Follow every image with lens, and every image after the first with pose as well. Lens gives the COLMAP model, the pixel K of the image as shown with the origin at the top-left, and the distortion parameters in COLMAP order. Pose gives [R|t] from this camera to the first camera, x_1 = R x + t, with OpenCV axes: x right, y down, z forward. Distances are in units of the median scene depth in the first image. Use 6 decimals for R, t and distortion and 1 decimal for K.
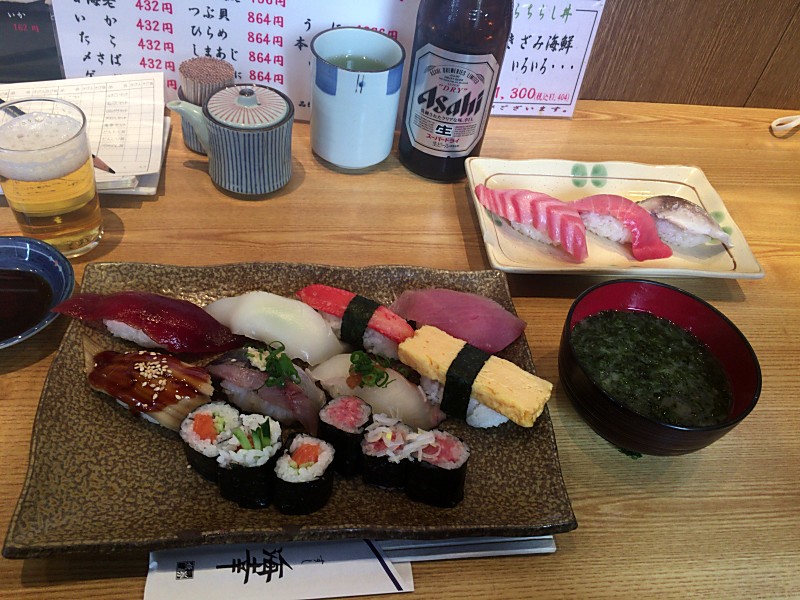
lens RADIAL K [[663.8, 0, 400.0], [0, 663.8, 300.0], [0, 0, 1]] dist [0.079588, -0.124772]
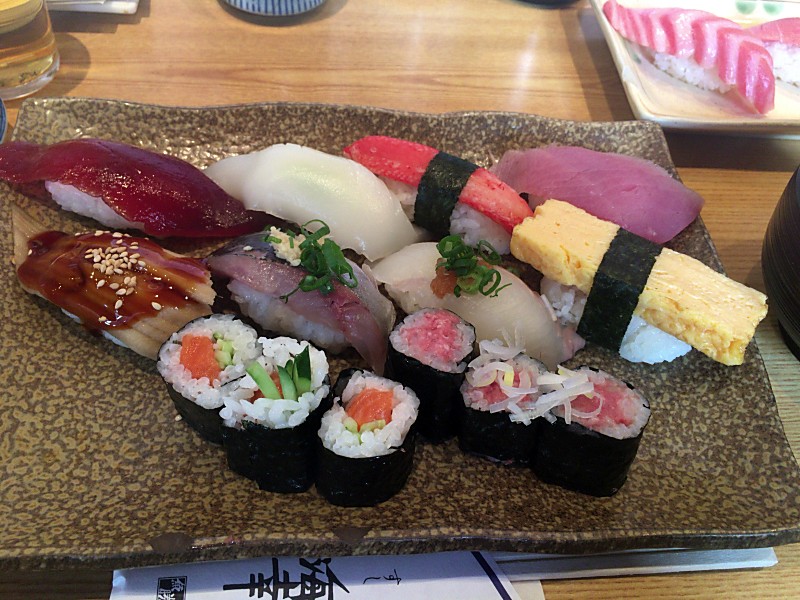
lens RADIAL K [[663.8, 0, 400.0], [0, 663.8, 300.0], [0, 0, 1]] dist [0.079588, -0.124772]
pose [[0.999167, 0.015951, -0.037556, -0.086201], [-0.010910, 0.991349, 0.130800, 0.056160], [0.039317, -0.130281, 0.990697, 0.394354]]
